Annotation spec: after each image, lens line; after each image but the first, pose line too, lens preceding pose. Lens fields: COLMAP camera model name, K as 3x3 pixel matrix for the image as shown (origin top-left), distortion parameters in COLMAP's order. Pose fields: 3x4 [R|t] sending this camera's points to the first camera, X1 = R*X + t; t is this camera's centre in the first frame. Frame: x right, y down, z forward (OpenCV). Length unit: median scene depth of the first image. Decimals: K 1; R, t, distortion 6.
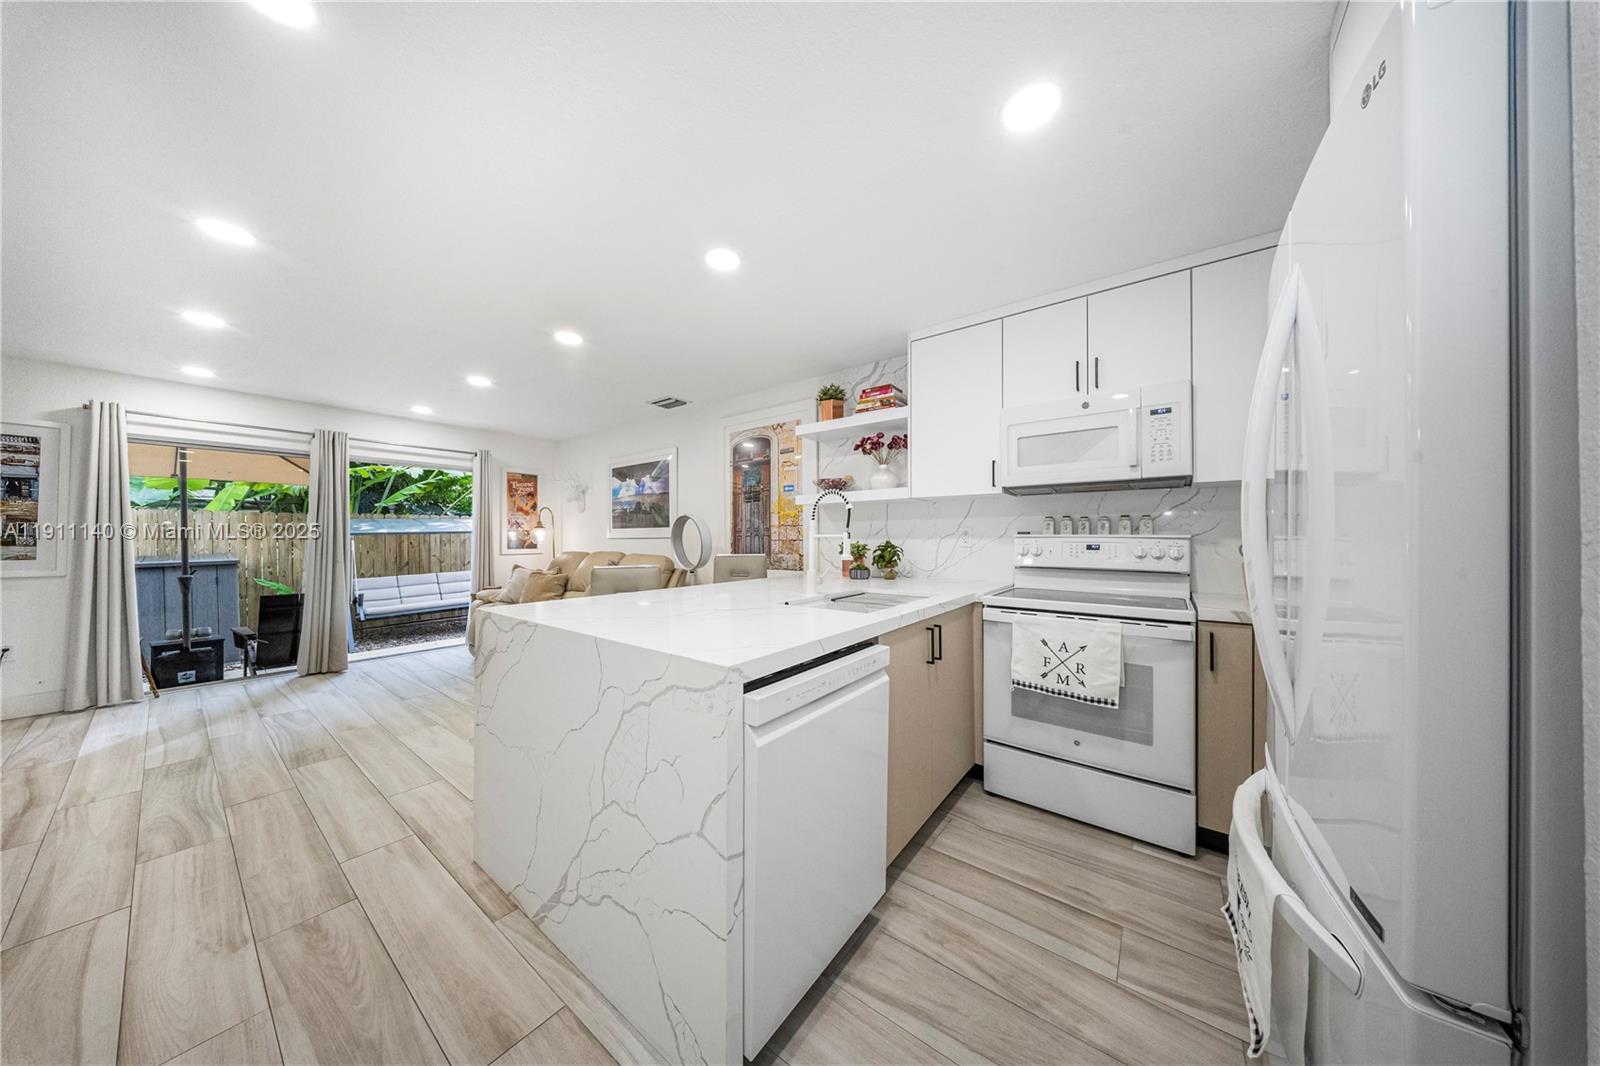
lens RADIAL K [[474.9, 0, 807.9], [0, 474.9, 537.2], [0, 0, 1]] dist [-0.000136, -0.001385]
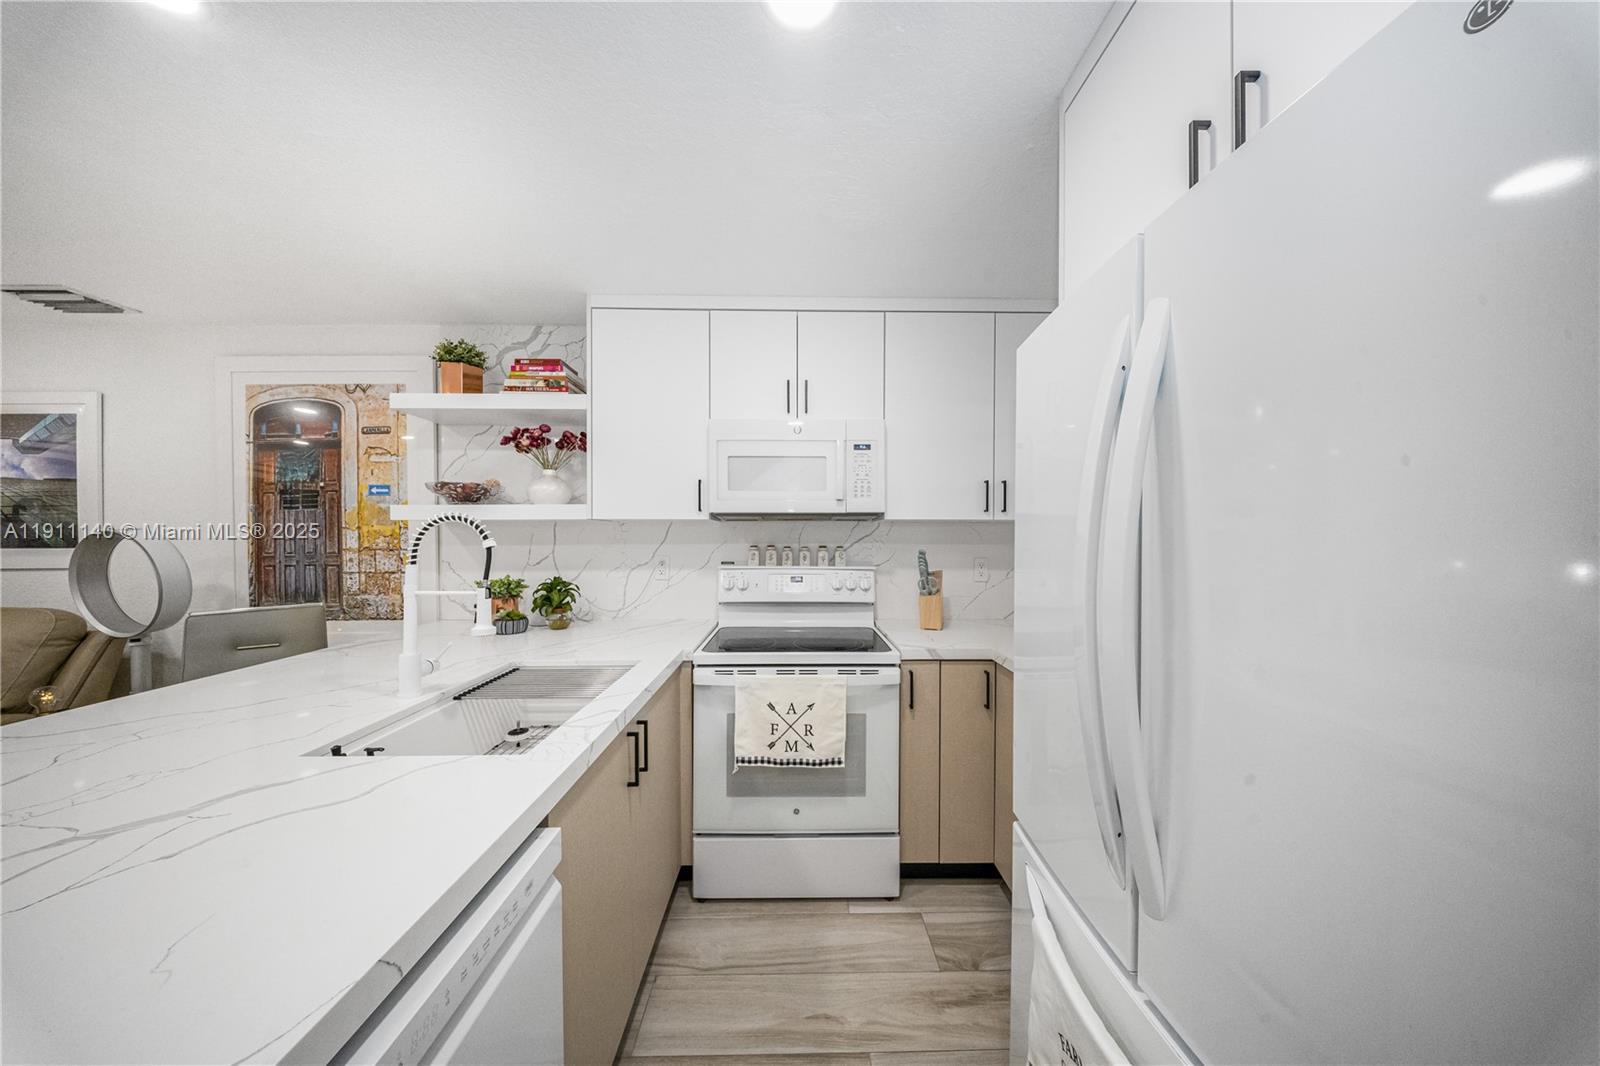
lens RADIAL K [[474.9, 0, 792.9], [0, 474.9, 545.4], [0, 0, 1]] dist [-0.000136, -0.001385]
pose [[0.790759, -0.003646, 0.612117, 0.009625], [-0.001755, 0.999965, 0.008223, -0.043359], [-0.612125, -0.007577, 0.790725, 0.197193]]
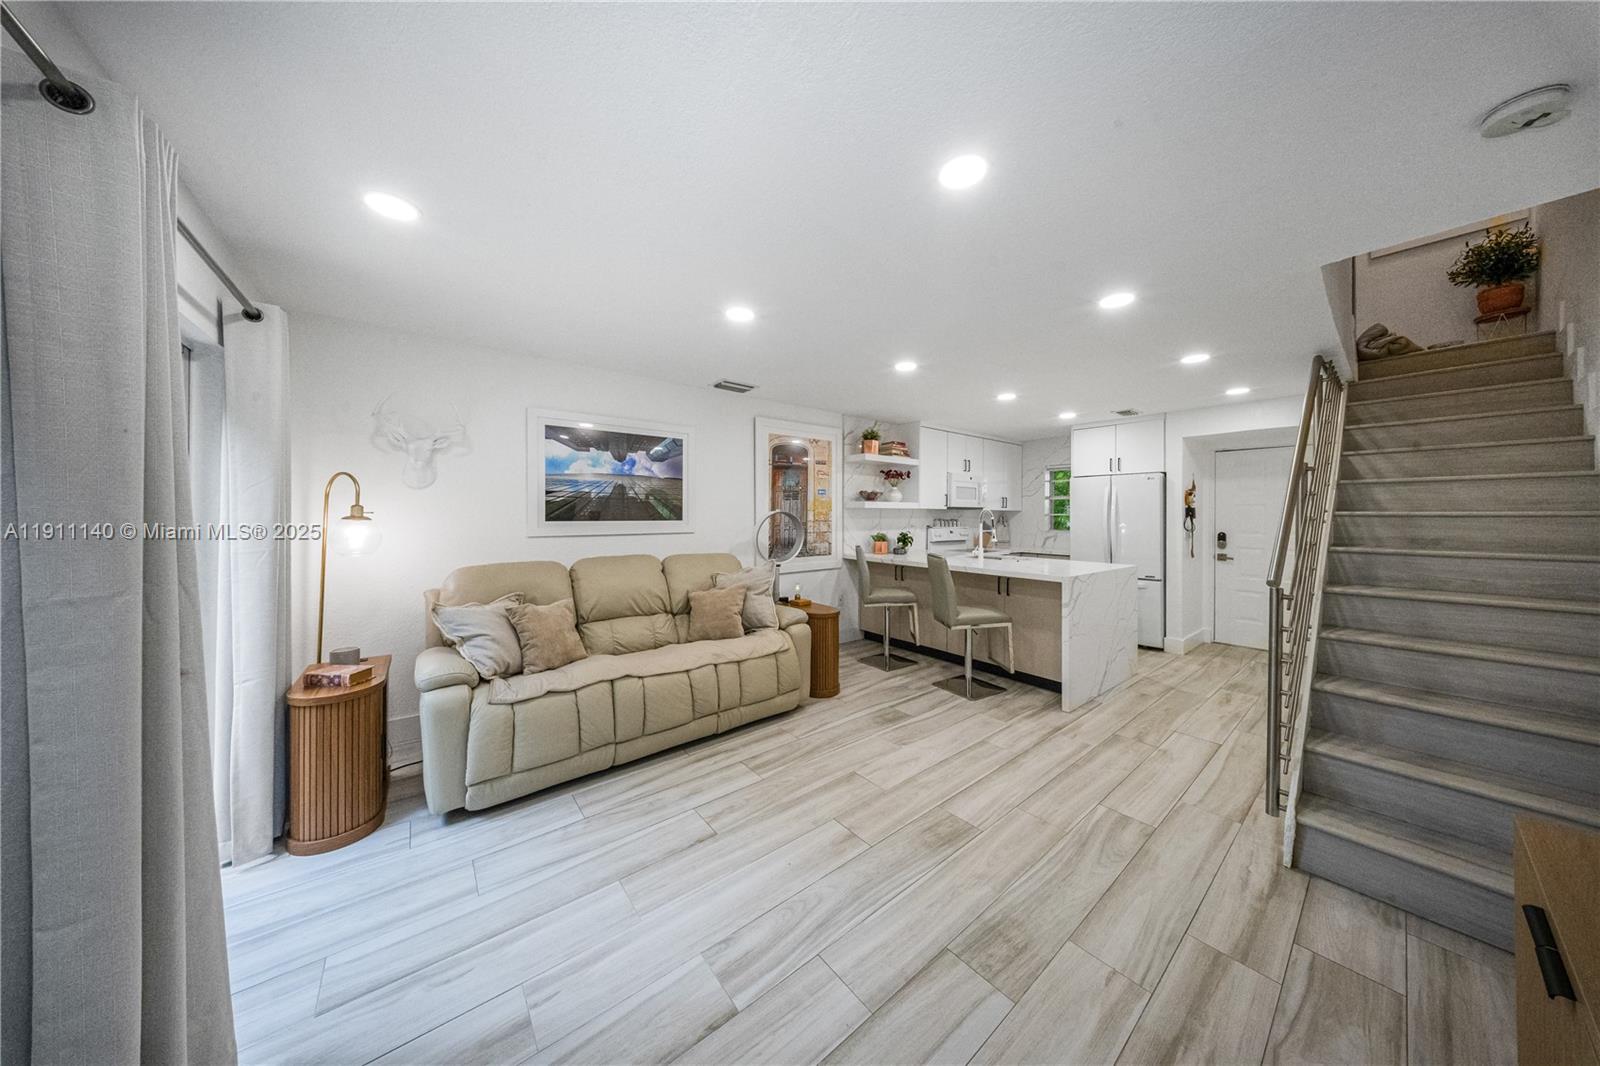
lens RADIAL K [[474.9, 0, 799.3], [0, 474.9, 515.0], [0, 0, 1]] dist [-0.000136, -0.001385]
pose [[0.267619, 0.006402, 0.963504, -1.574801], [-0.004078, 0.999976, -0.005511, -0.040208], [-0.963516, -0.002454, 0.267638, 0.865547]]
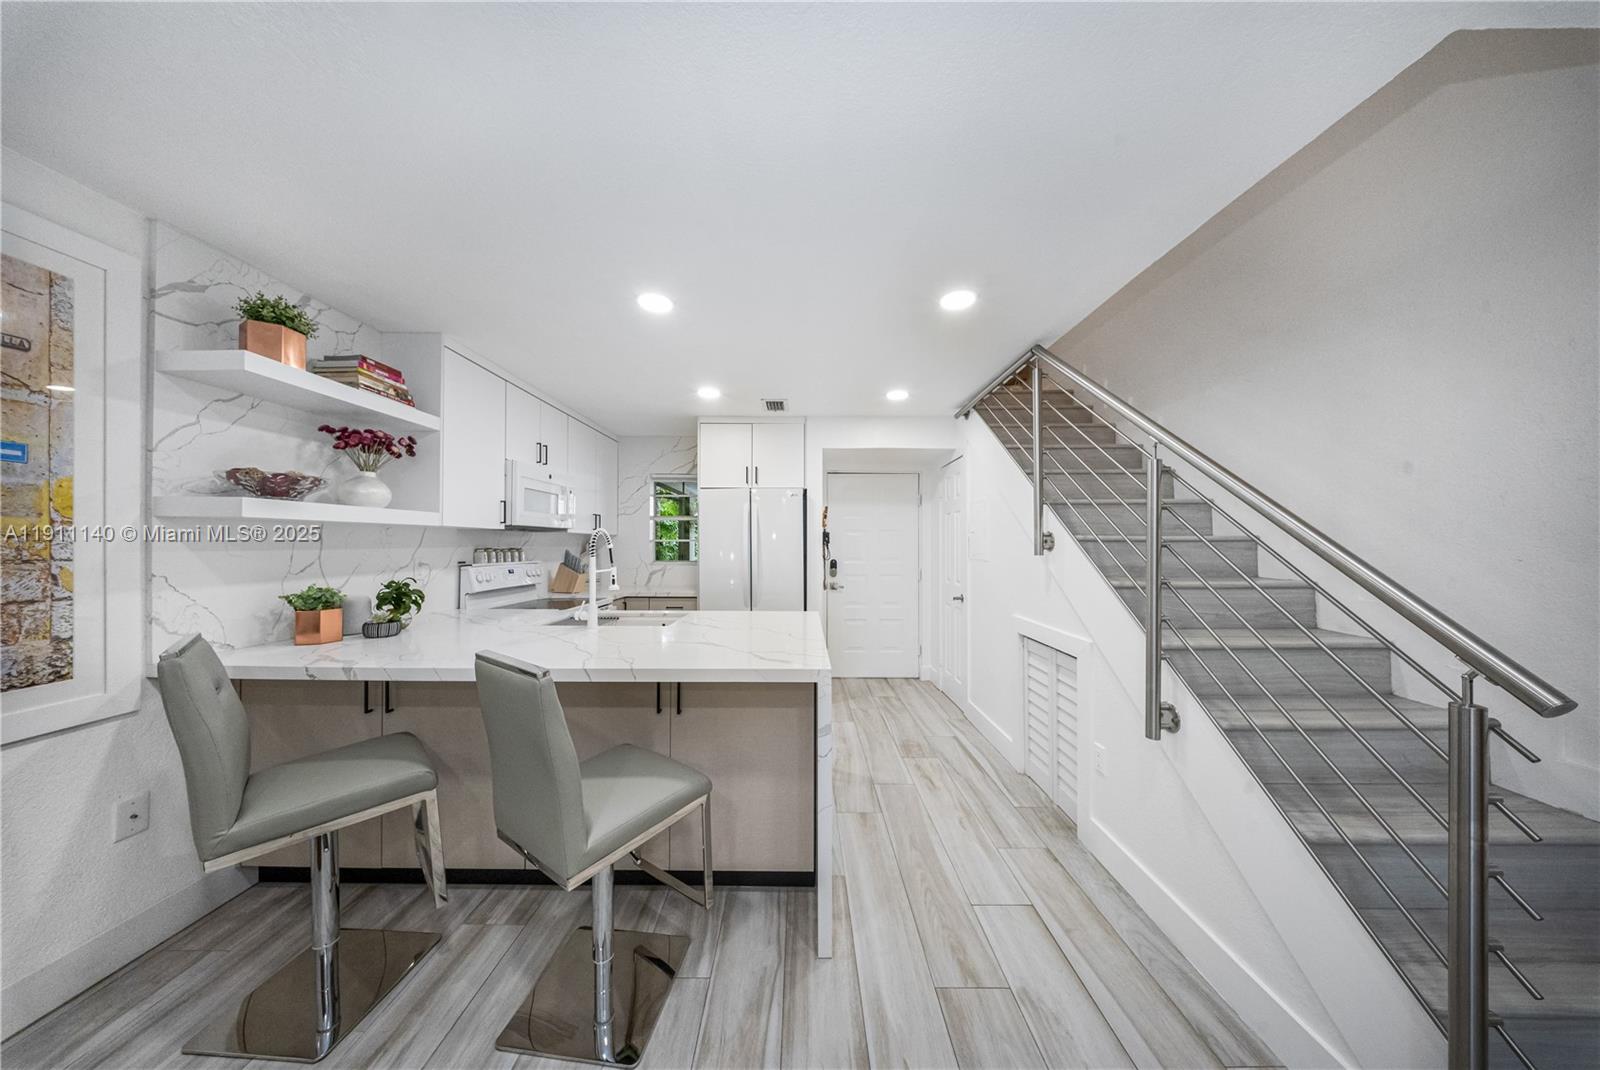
lens RADIAL K [[474.9, 0, 800.3], [0, 474.9, 543.3], [0, 0, 1]] dist [-0.000136, -0.001385]
pose [[-0.592016, 0.004193, 0.805915, -0.783036], [0.001507, 0.999990, -0.004096, -0.041946], [-0.805925, -0.001211, -0.592016, 0.892551]]
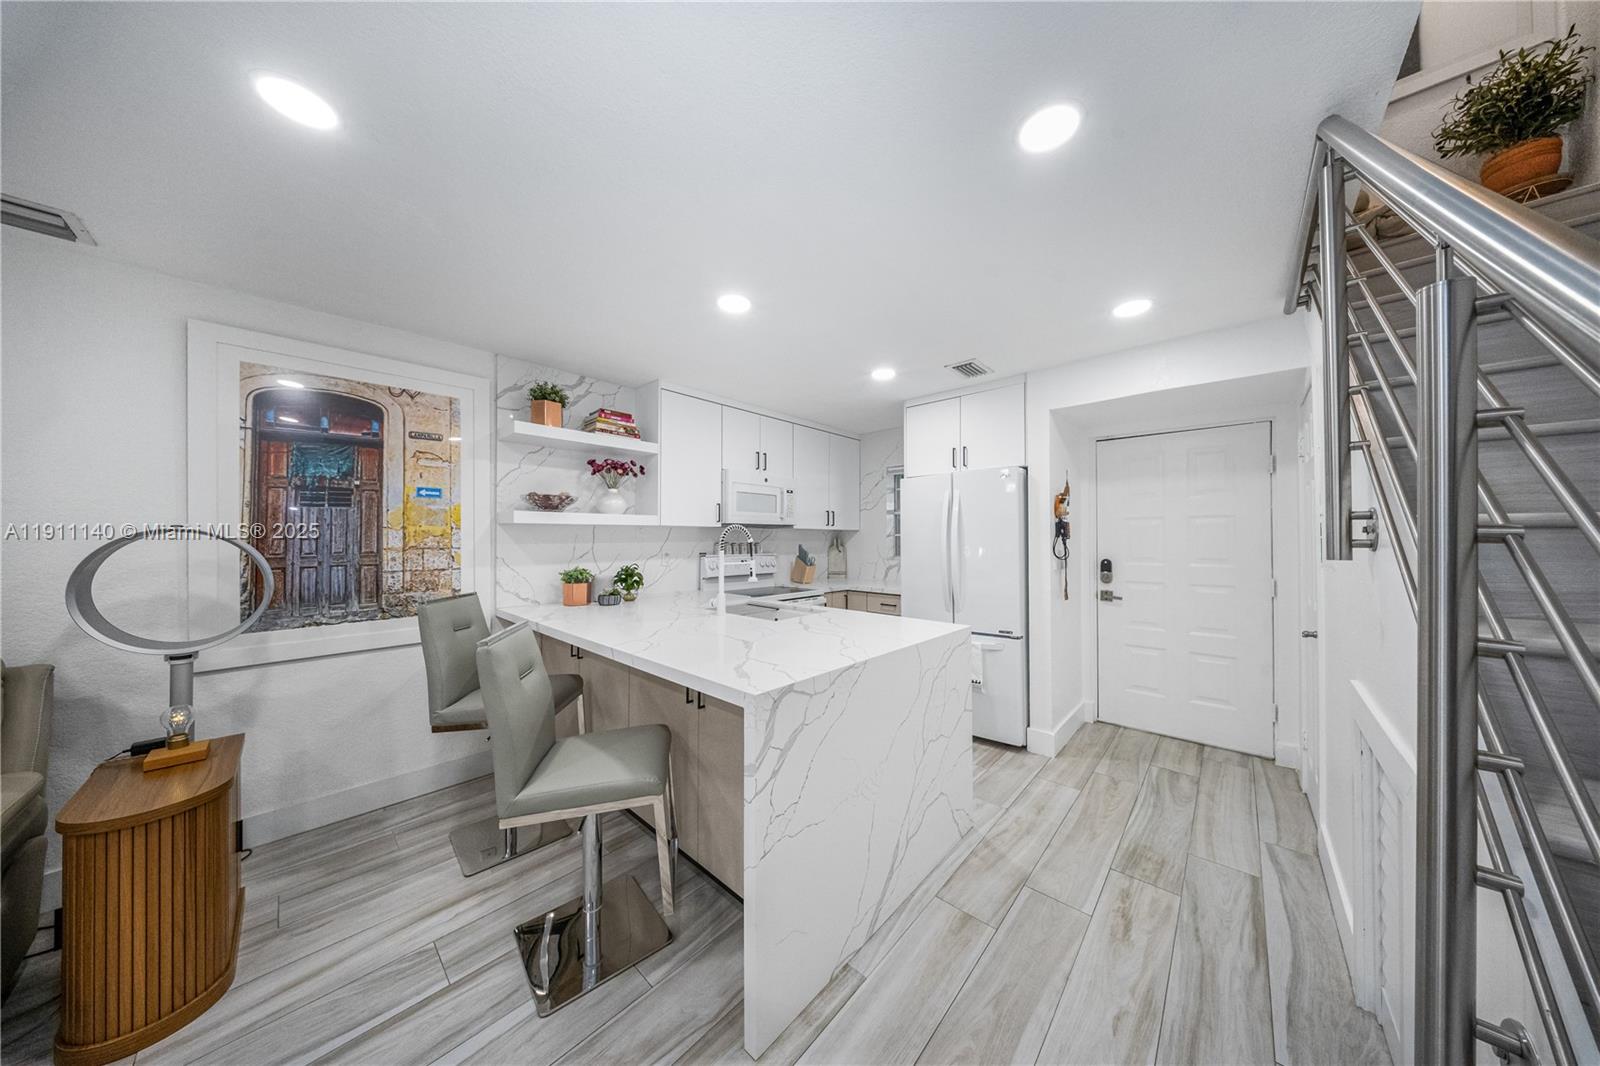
lens RADIAL K [[474.9, 0, 803.3], [0, 474.9, 534.8], [0, 0, 1]] dist [-0.000136, -0.001385]
pose [[0.104398, 0.011796, 0.994466, -0.791601], [0.002162, 0.999925, -0.012087, -0.041316], [-0.994533, 0.003412, 0.104365, 0.489844]]
